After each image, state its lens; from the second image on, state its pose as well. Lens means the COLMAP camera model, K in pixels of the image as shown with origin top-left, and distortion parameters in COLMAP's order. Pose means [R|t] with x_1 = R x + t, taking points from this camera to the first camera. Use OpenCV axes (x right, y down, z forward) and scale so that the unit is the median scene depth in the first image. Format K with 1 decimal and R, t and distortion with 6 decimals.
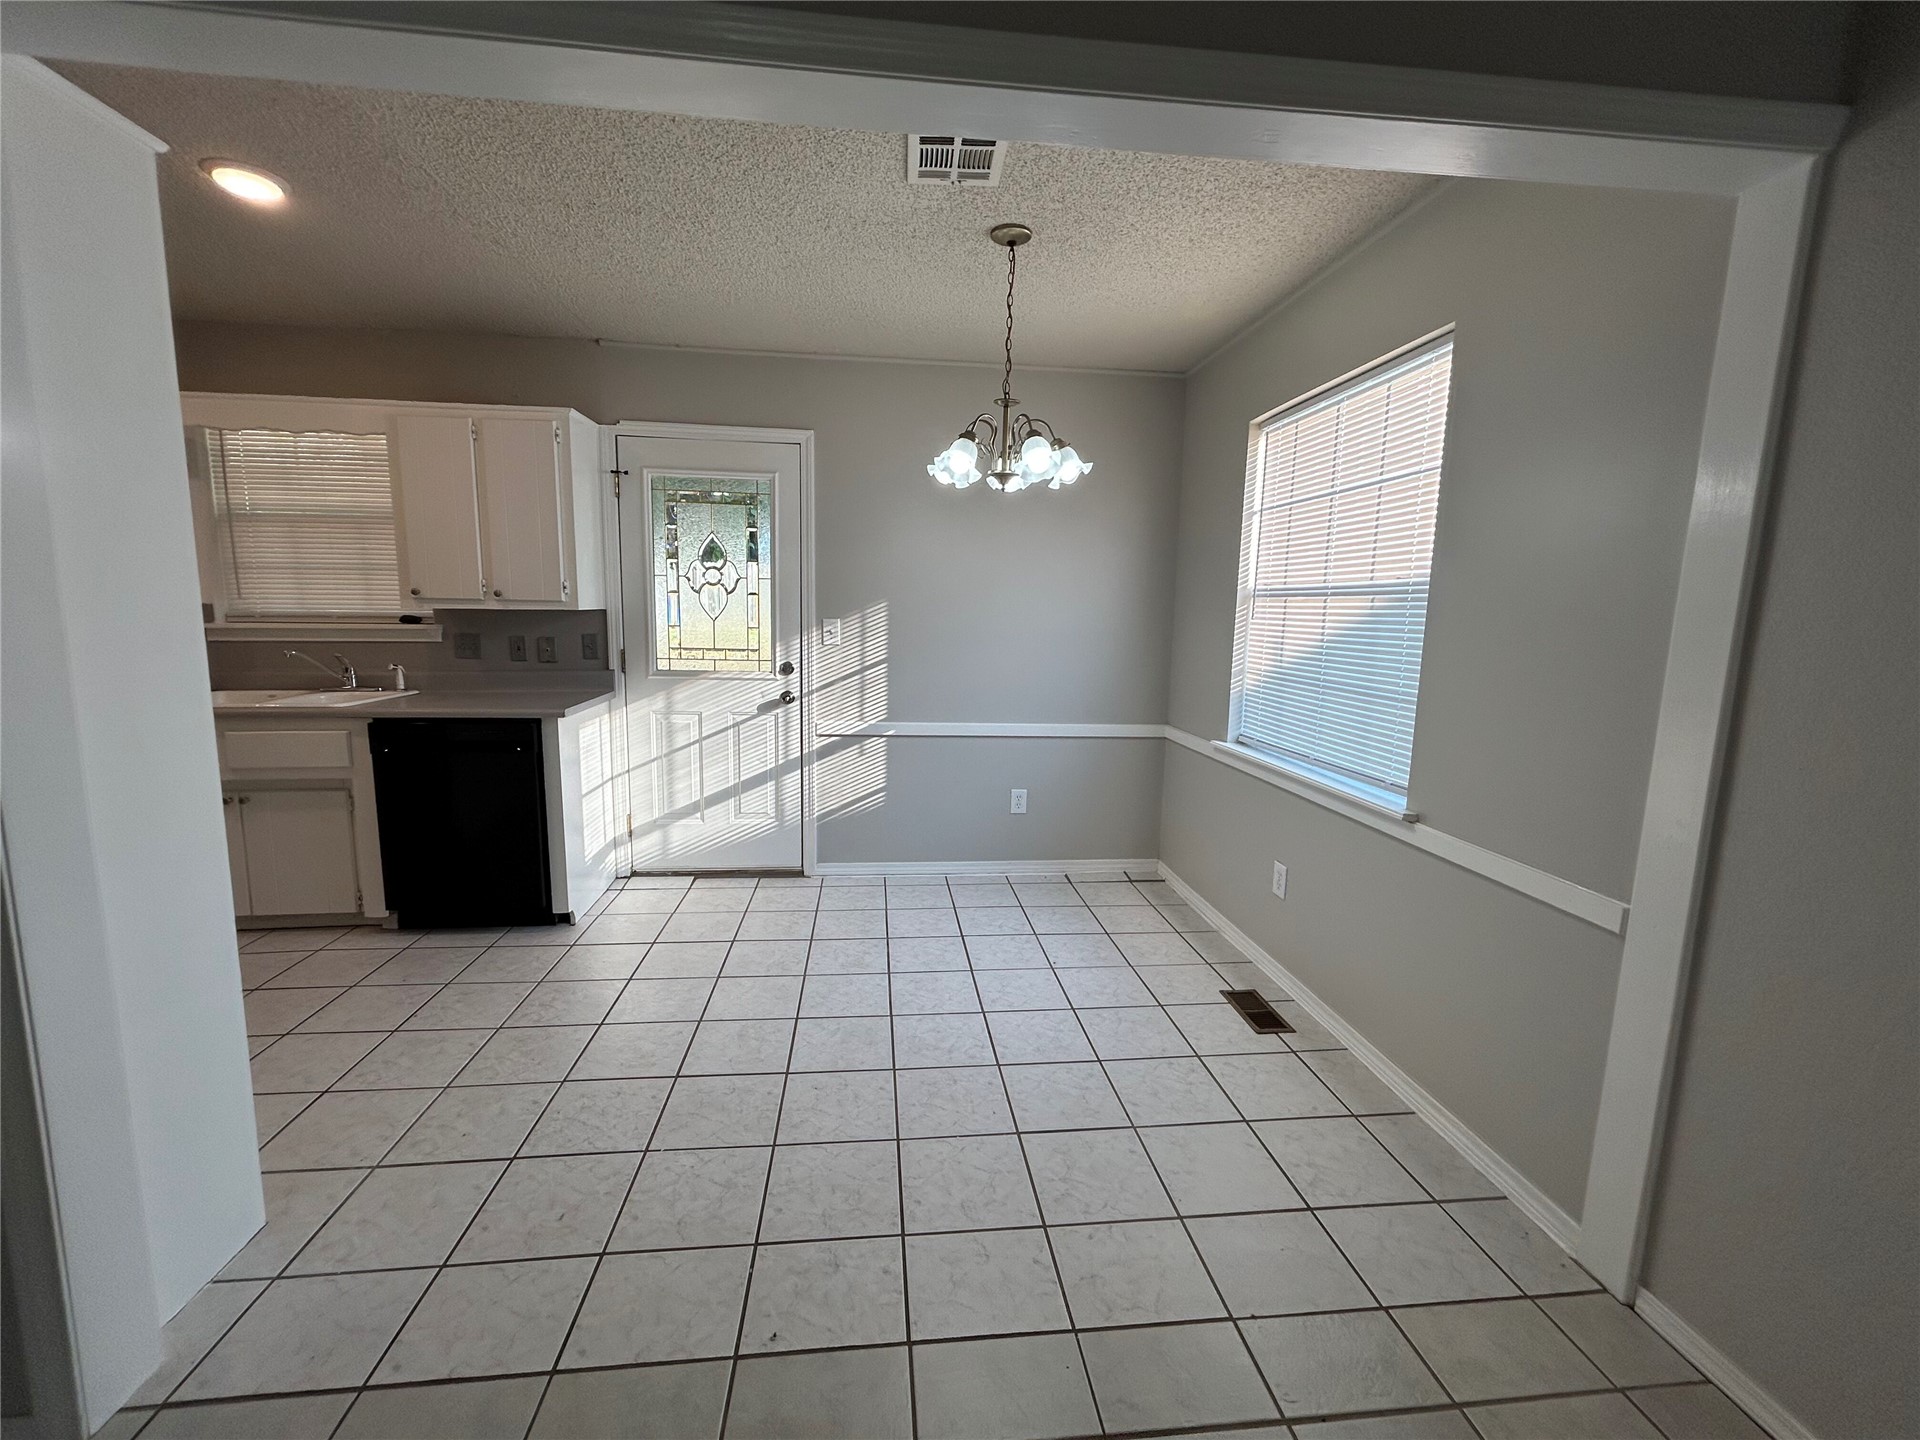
lens RADIAL K [[774.6, 0, 957.3], [0, 774.6, 715.7], [0, 0, 1]] dist [-0.001338, 0.000600]
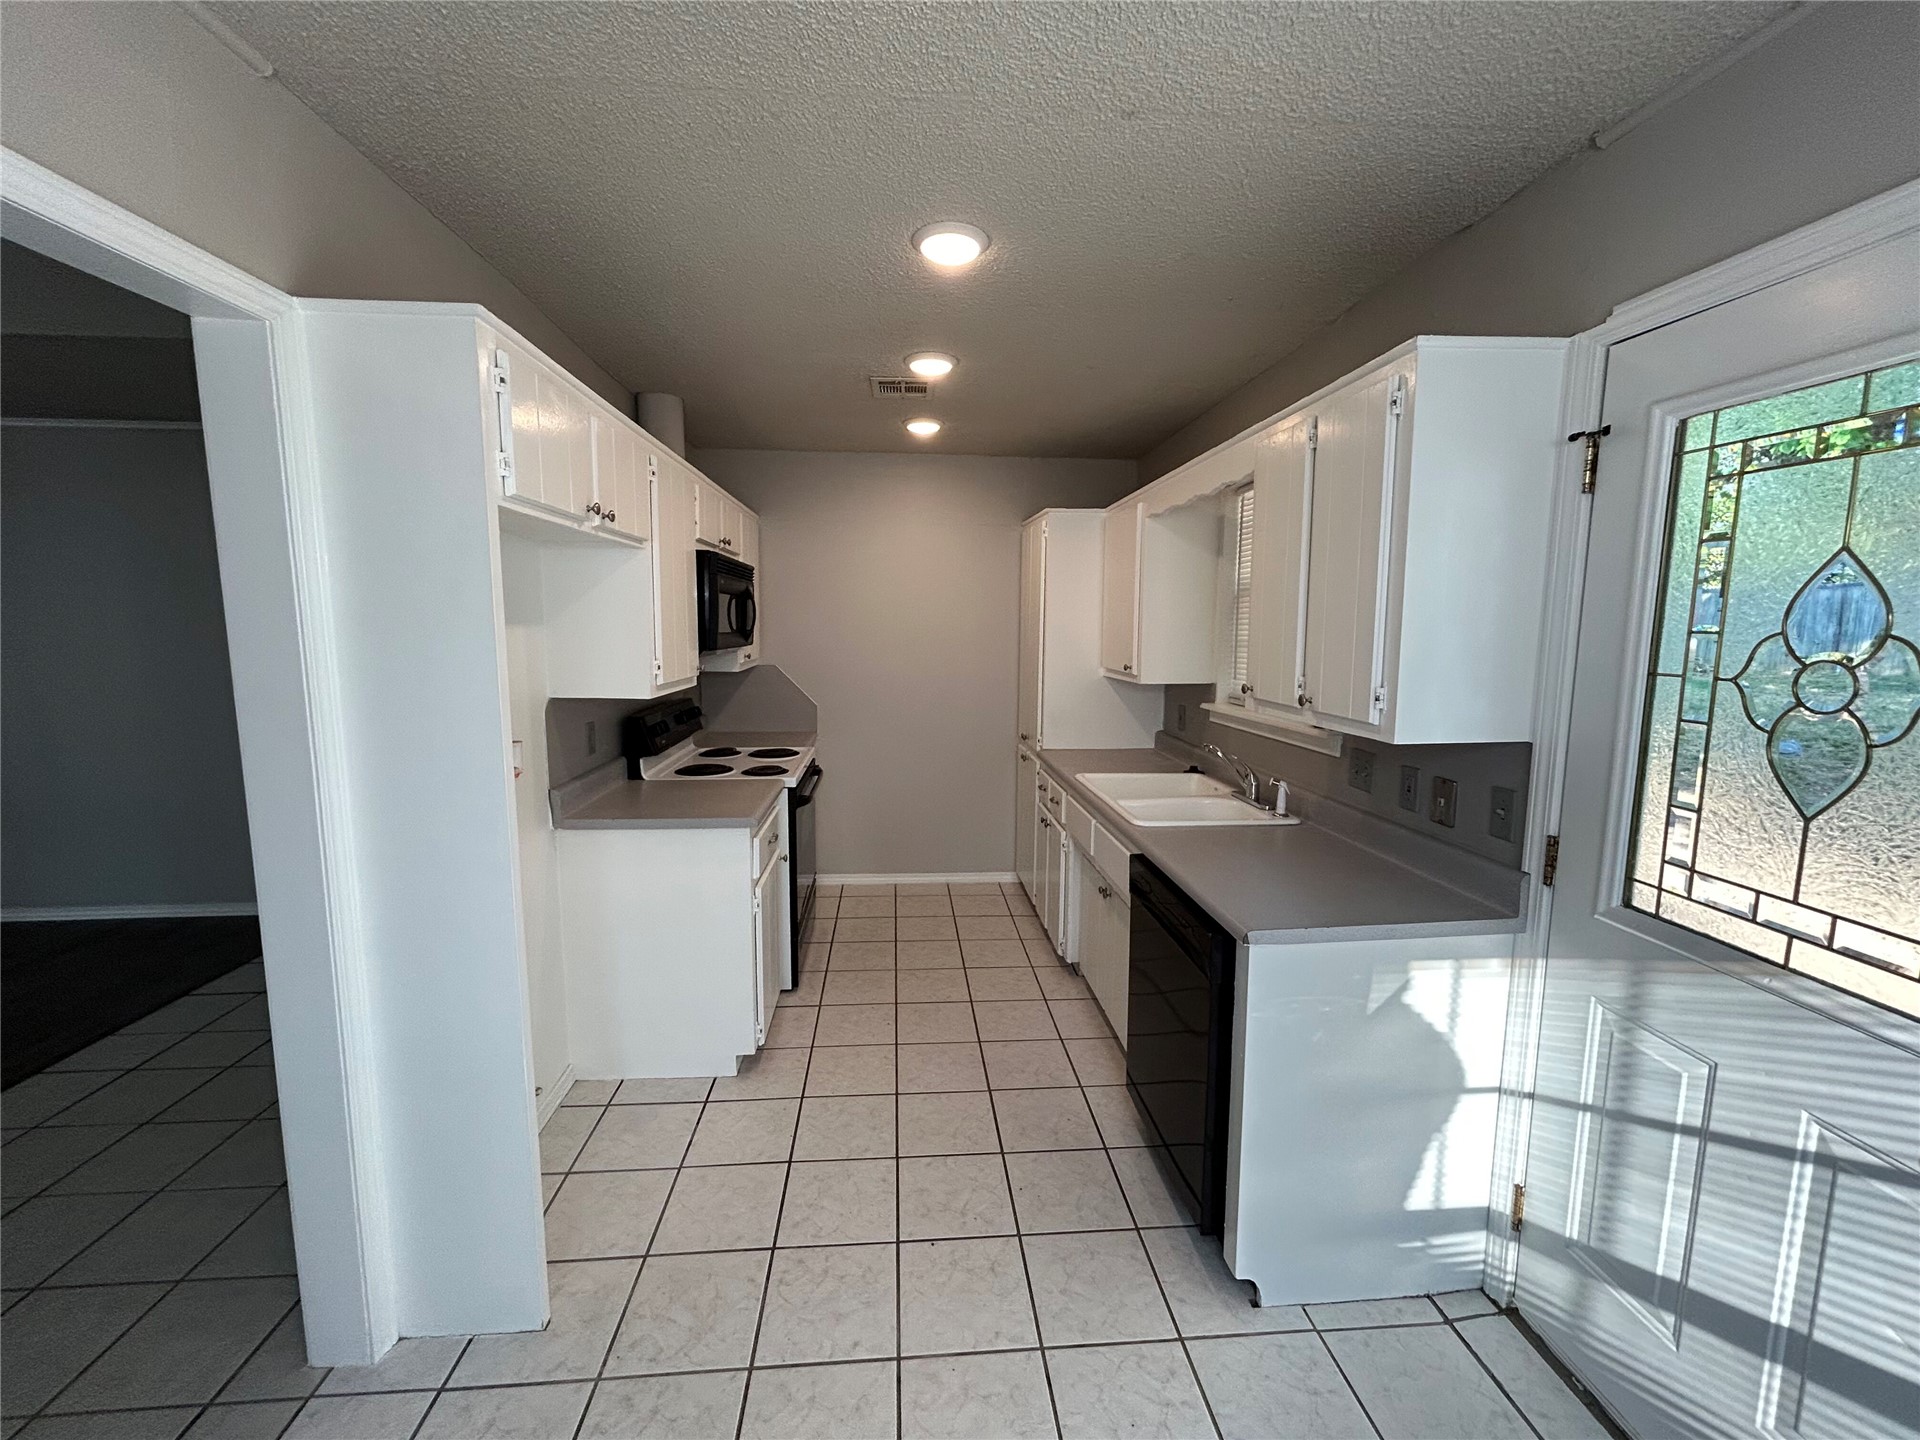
lens RADIAL K [[774.6, 0, 961.2], [0, 774.6, 716.4], [0, 0, 1]] dist [-0.001338, 0.000600]
pose [[-0.016067, 0.100594, -0.994798, 0.008159], [-0.157723, 0.982215, 0.101869, -0.140932], [0.987353, 0.158539, 0.000085, 0.639515]]
